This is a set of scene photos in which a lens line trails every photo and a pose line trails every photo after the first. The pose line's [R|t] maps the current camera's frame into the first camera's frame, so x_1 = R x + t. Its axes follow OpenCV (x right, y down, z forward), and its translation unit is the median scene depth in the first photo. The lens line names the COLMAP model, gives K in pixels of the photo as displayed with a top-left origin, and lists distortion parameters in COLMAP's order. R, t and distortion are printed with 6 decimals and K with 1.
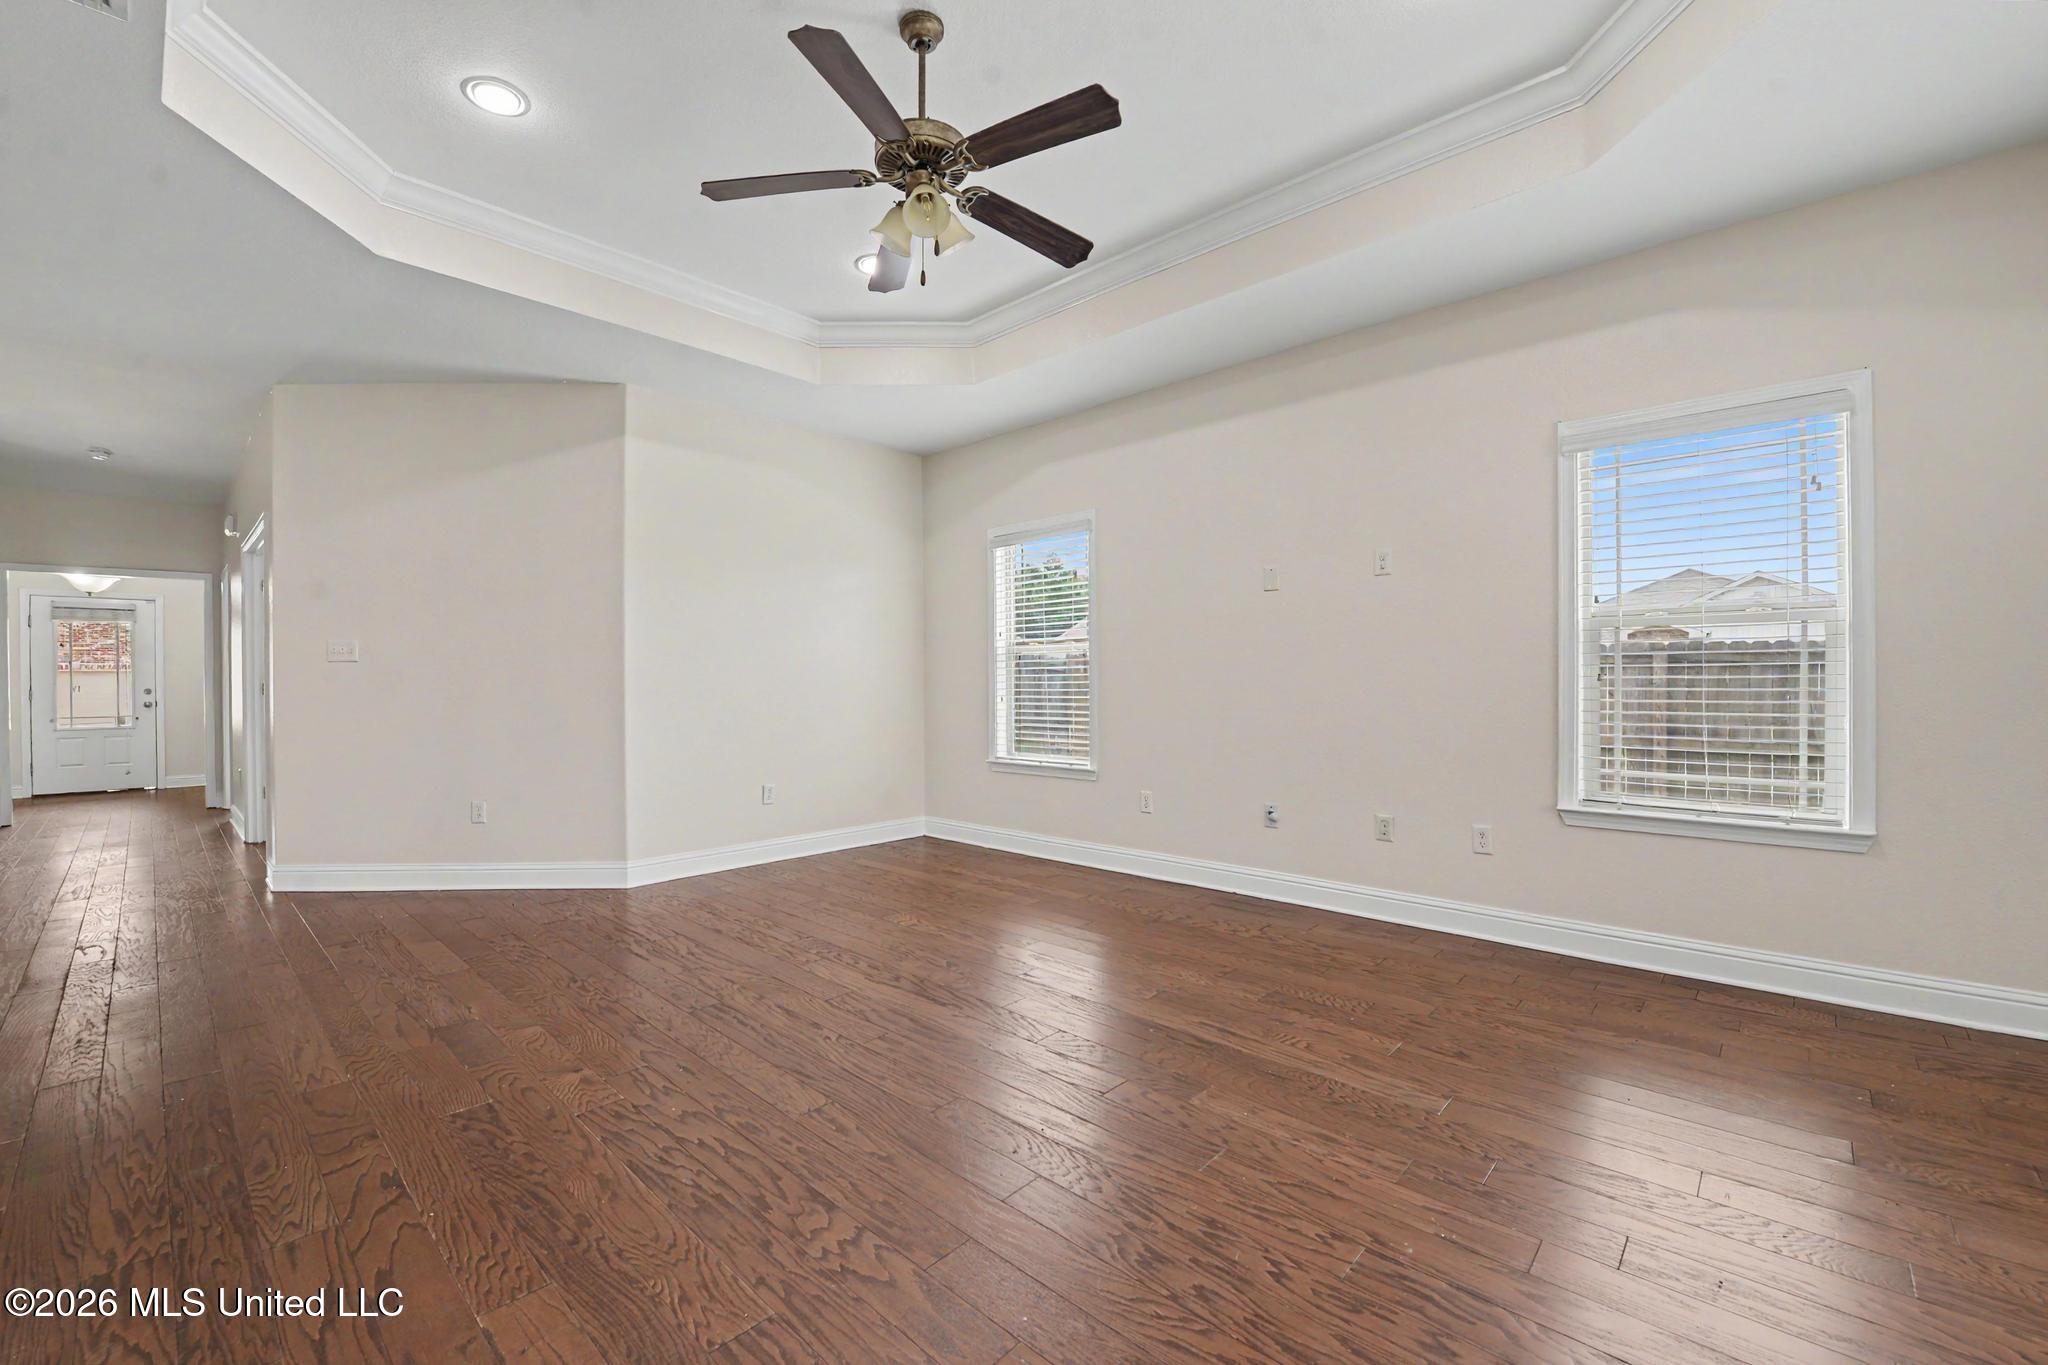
lens RADIAL K [[829.5, 0, 1010.4], [0, 829.5, 674.1], [0, 0, 1]] dist [-0.016390, 0.000743]
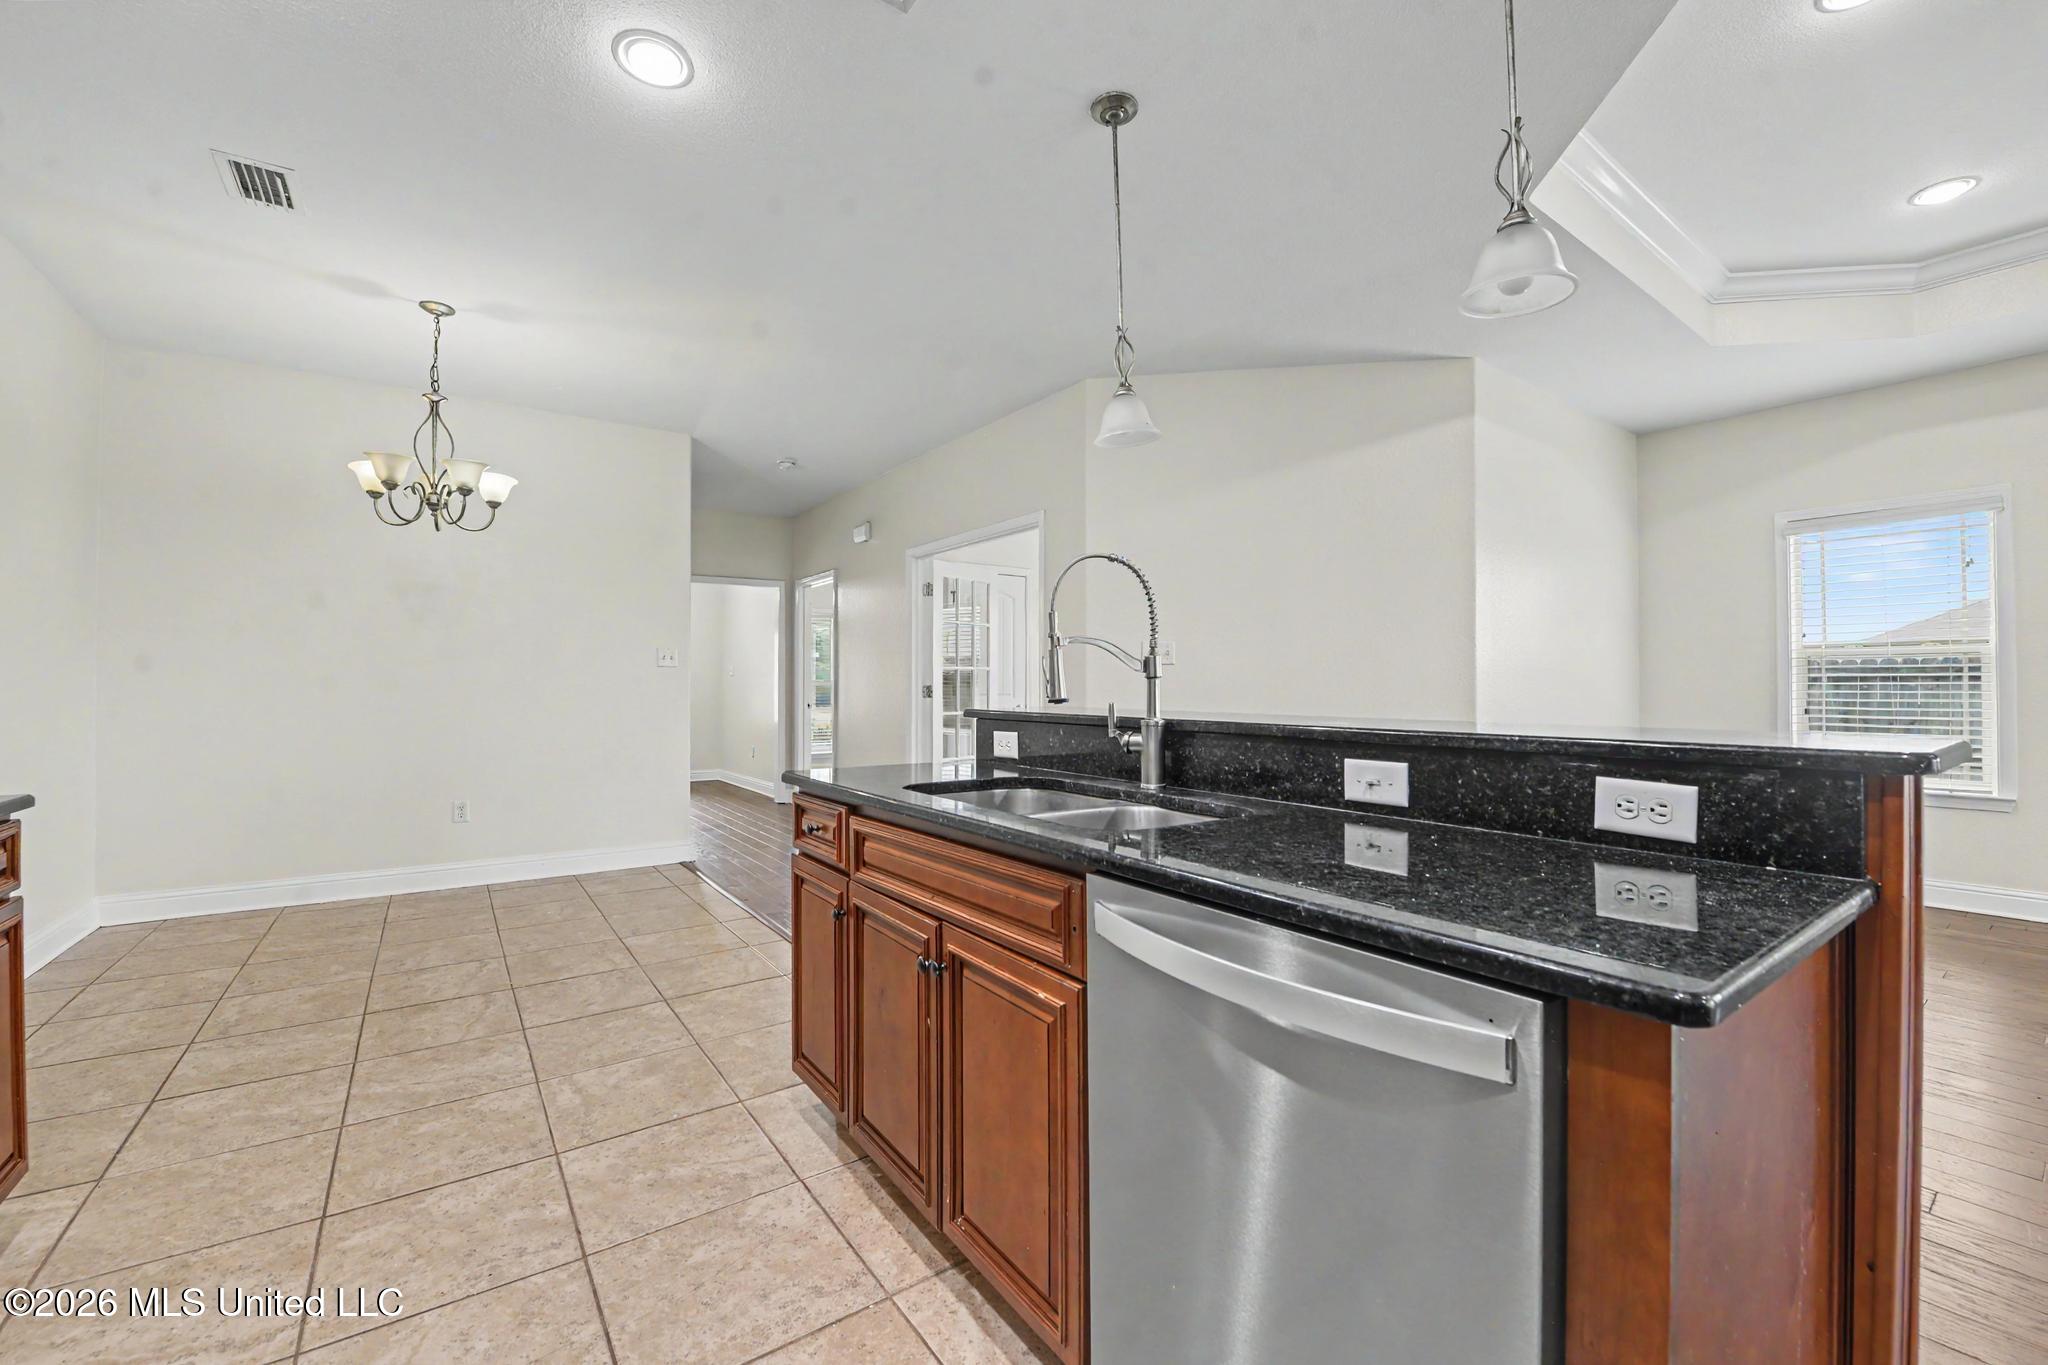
lens RADIAL K [[825.4, 0, 1022.6], [0, 825.4, 678.1], [0, 0, 1]] dist [-0.018806, -0.001514]
pose [[0.981308, 0.005312, -0.192369, -0.842905], [-0.007932, 0.999886, -0.012852, 0.010331], [0.192279, 0.014138, 0.981238, 0.050534]]
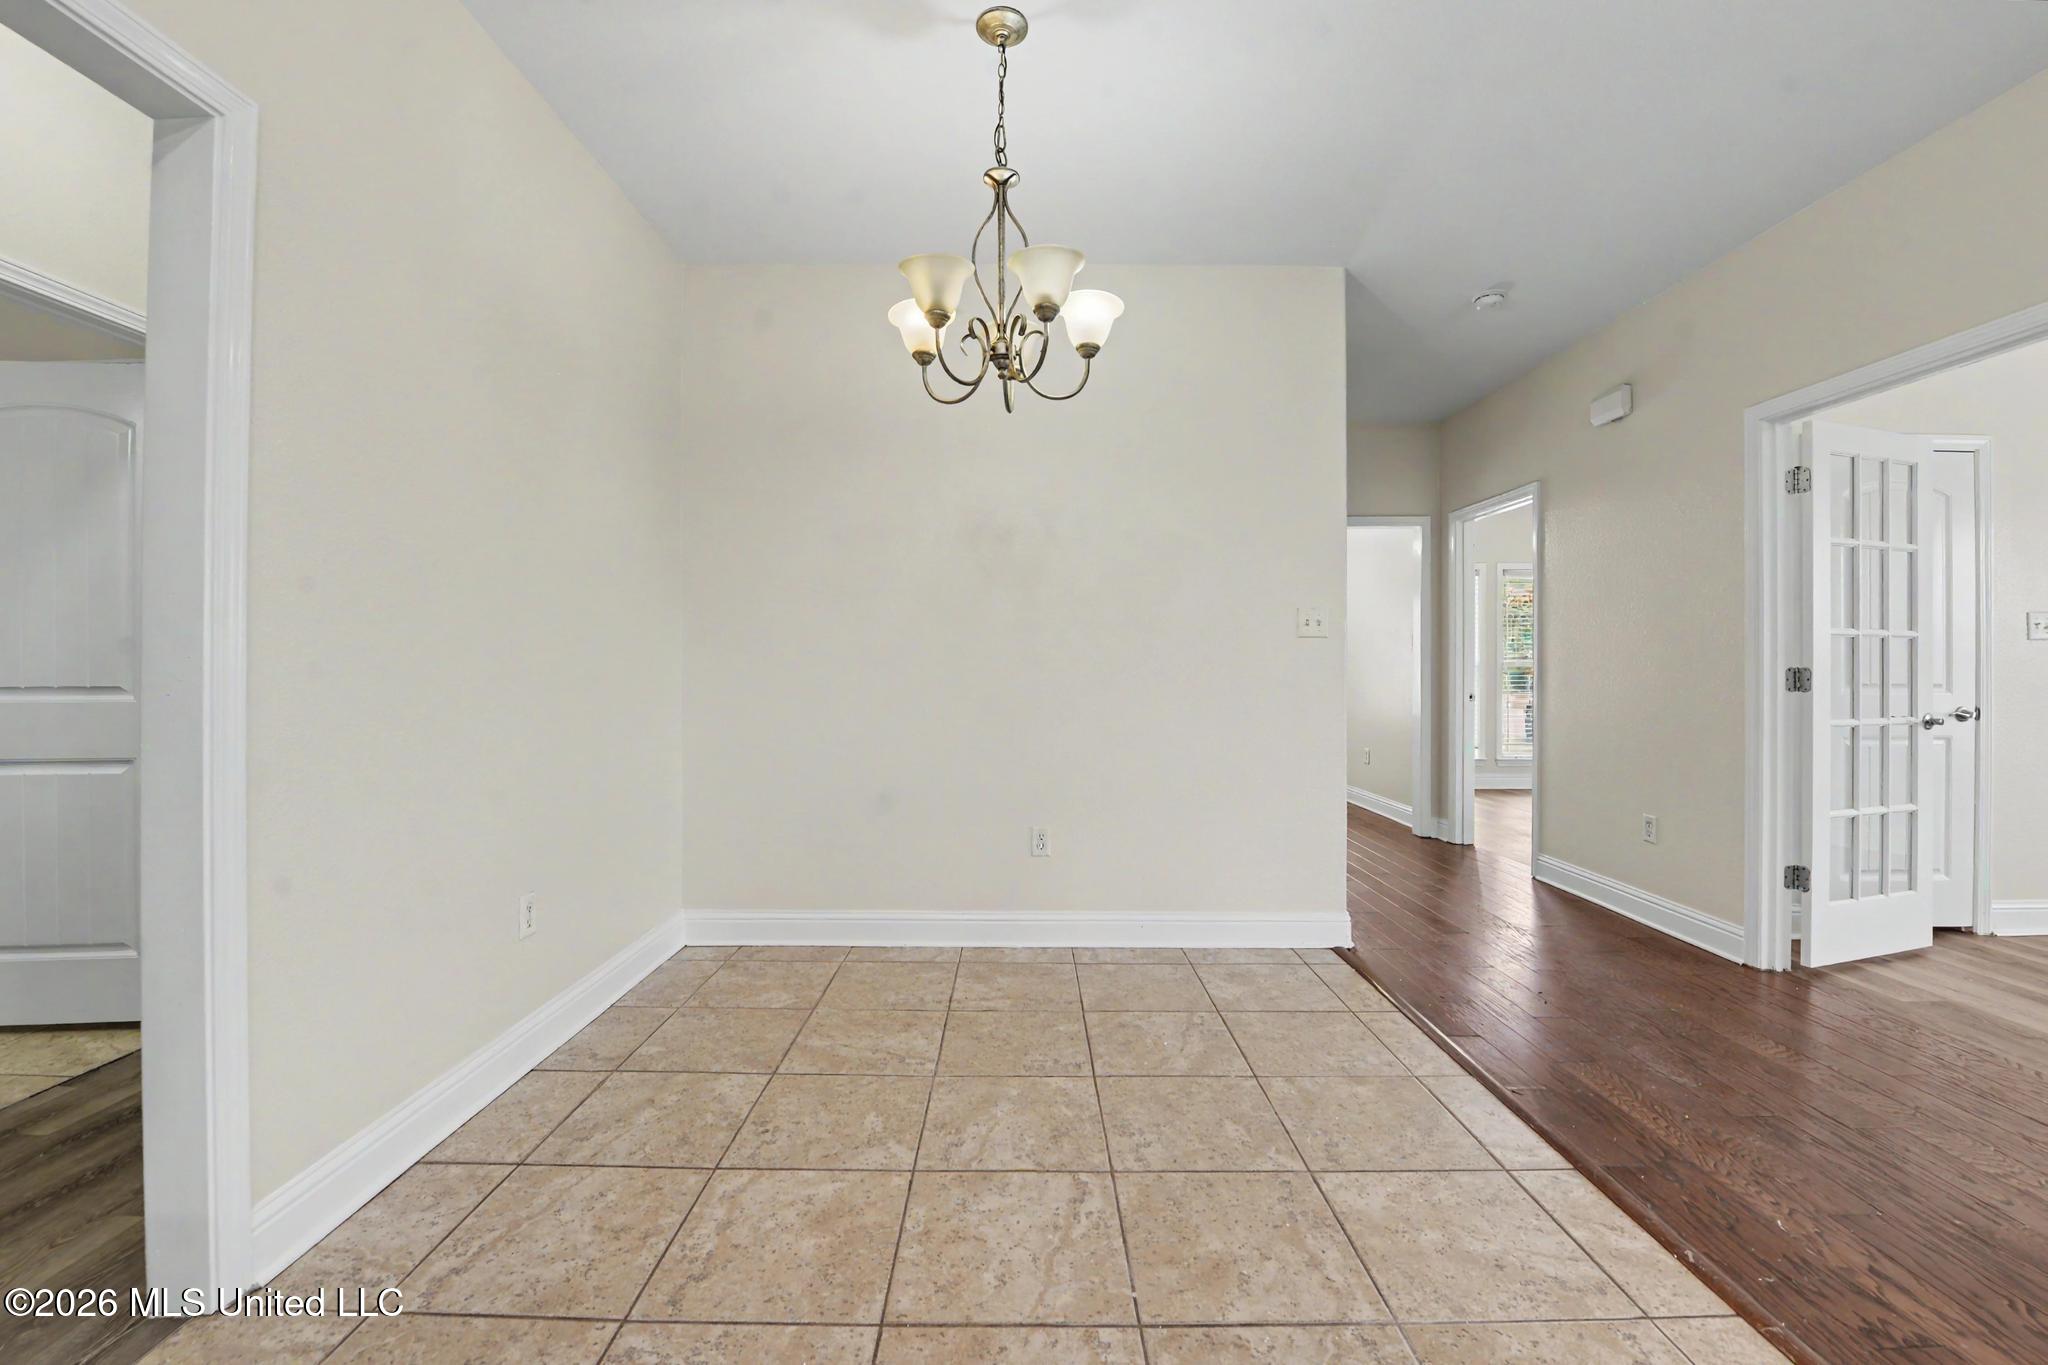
lens RADIAL K [[825.4, 0, 1016.2], [0, 825.4, 671.2], [0, 0, 1]] dist [-0.018806, -0.001514]
pose [[0.682282, 0.006606, -0.731059, -1.216817], [-0.008764, 0.999961, 0.000856, 0.014889], [0.731037, 0.005823, 0.682313, 0.411944]]
